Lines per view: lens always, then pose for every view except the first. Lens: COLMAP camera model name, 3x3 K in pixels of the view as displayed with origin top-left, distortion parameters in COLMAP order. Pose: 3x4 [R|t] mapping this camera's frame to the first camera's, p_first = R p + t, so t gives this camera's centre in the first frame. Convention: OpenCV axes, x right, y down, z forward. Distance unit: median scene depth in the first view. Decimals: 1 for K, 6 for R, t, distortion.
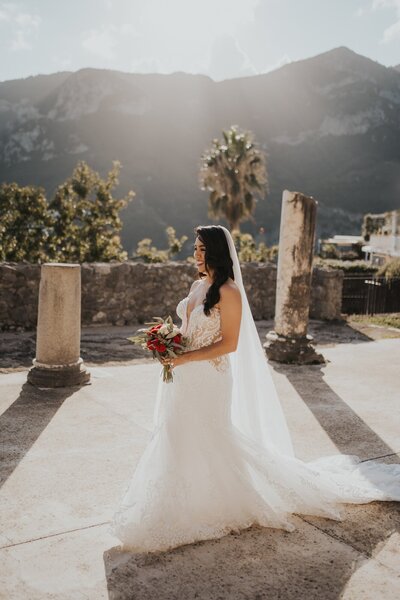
lens RADIAL K [[600.1, 0, 211.5], [0, 600.1, 301.3], [0, 0, 1]] dist [-0.020897, 0.124054]
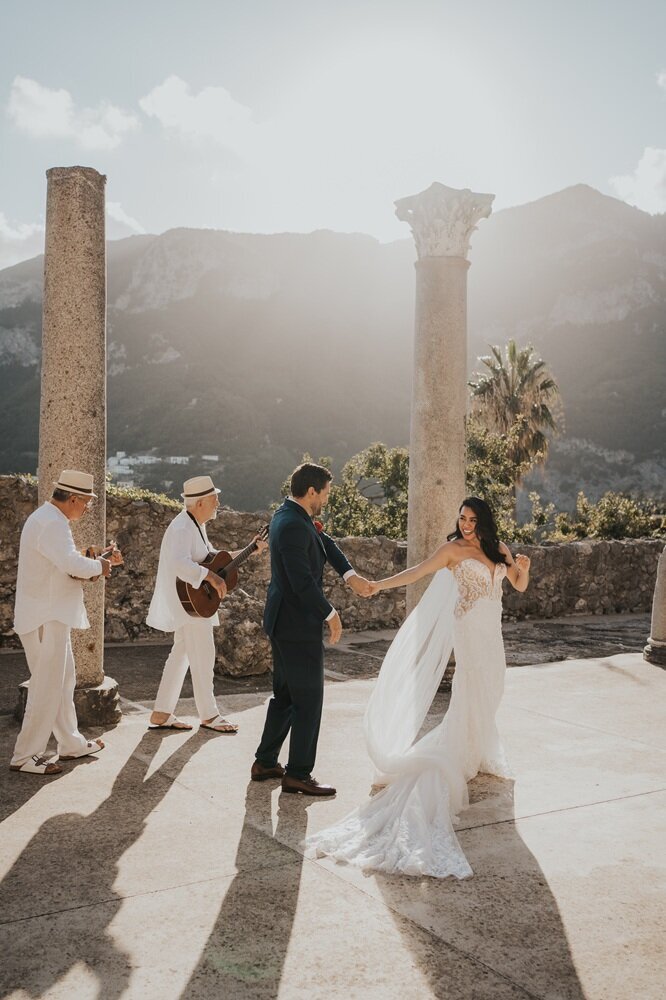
lens RADIAL K [[998.9, 0, 353.1], [0, 998.9, 521.8], [0, 0, 1]] dist [-0.037566, 0.015975]
pose [[0.999497, -0.018518, -0.025727, -0.394439], [0.016439, 0.996753, -0.078824, 0.012615], [0.027103, 0.078361, 0.996557, -0.363889]]
